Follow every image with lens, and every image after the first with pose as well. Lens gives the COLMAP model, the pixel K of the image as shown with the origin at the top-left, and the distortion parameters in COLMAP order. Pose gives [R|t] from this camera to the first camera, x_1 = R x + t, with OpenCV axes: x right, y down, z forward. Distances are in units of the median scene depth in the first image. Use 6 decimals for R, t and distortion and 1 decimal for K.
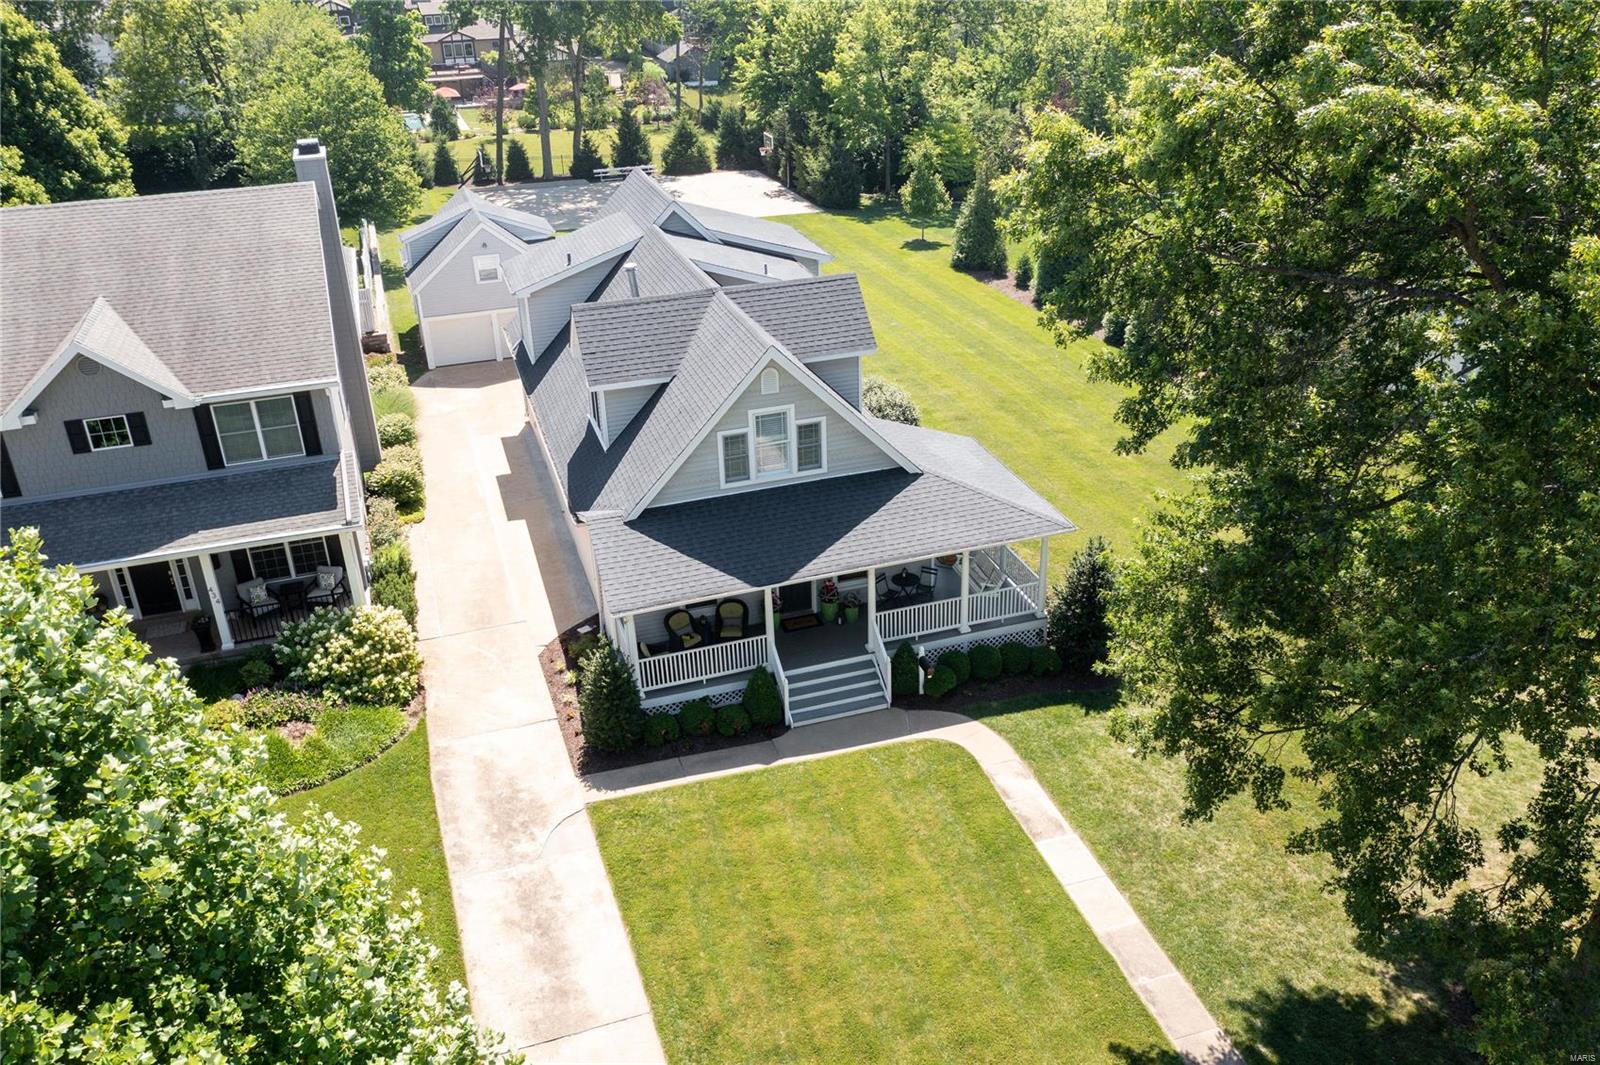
lens RADIAL K [[1236.0, 0, 801.9], [0, 1236.0, 533.0], [0, 0, 1]] dist [-0.000727, -0.005739]
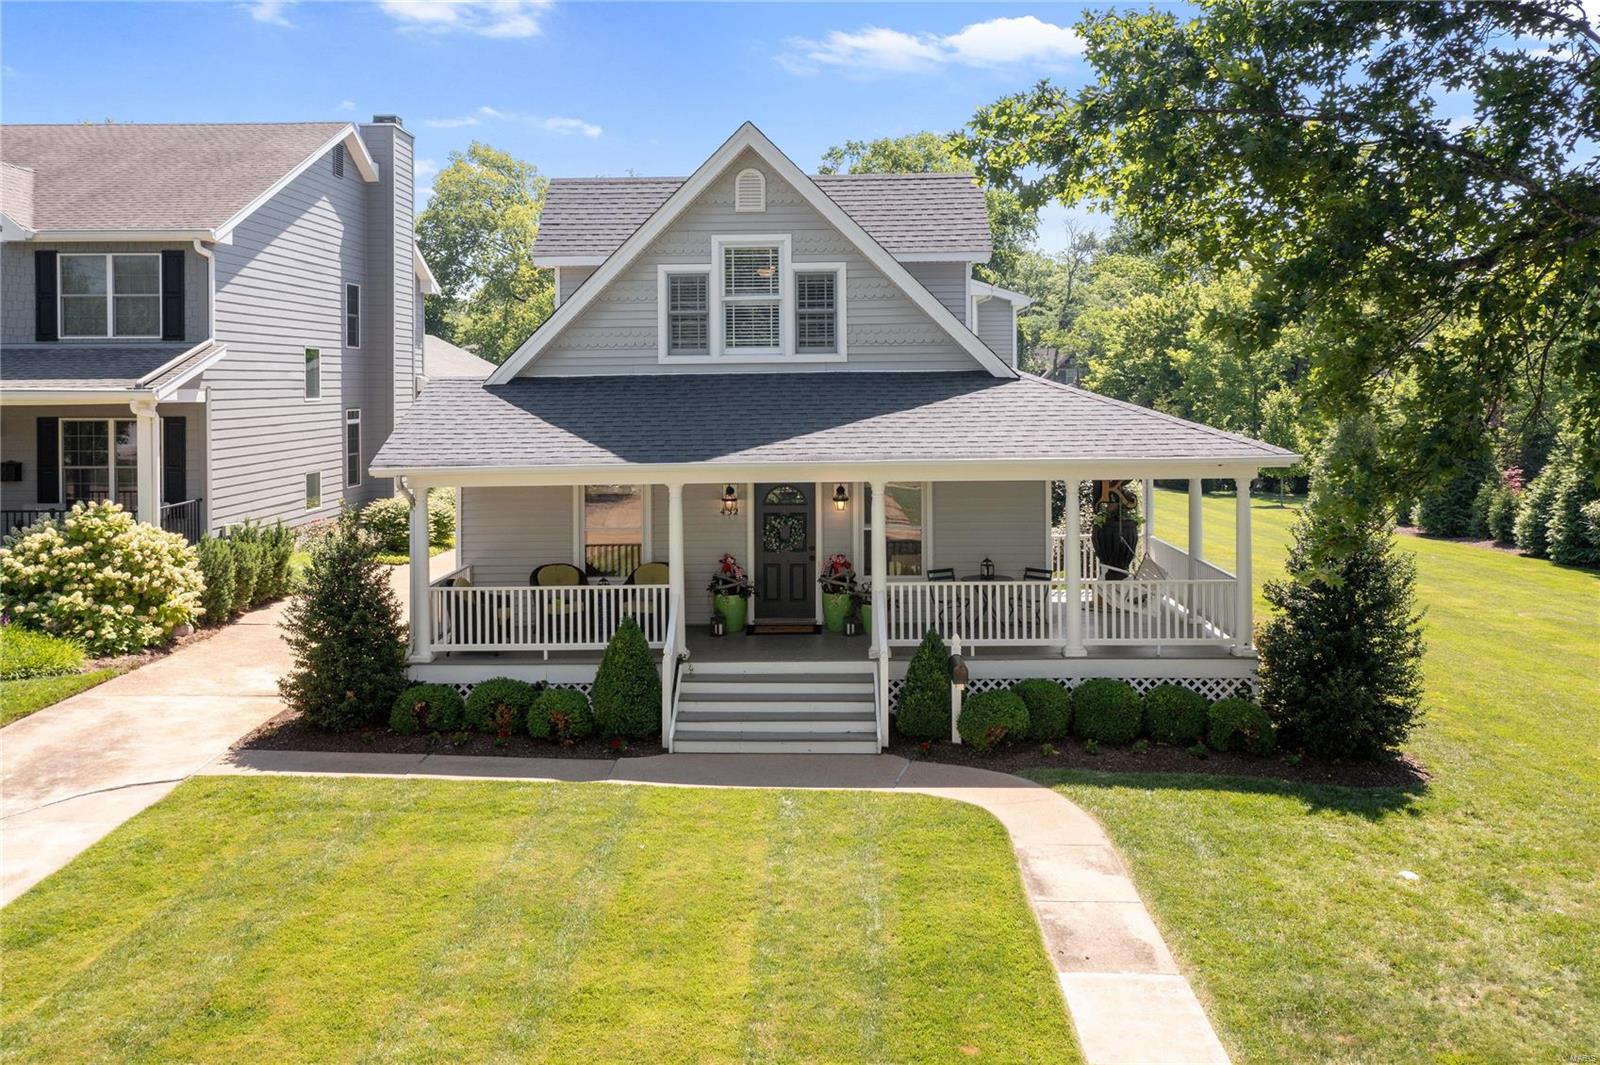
lens RADIAL K [[1236.0, 0, 838.4], [0, 1236.0, 488.3], [0, 0, 1]] dist [-0.000727, -0.005739]
pose [[0.943746, 0.014766, -0.330343, 0.219424], [-0.149384, 0.910289, -0.386081, 0.241750], [0.295006, 0.413710, 0.861287, 0.532868]]
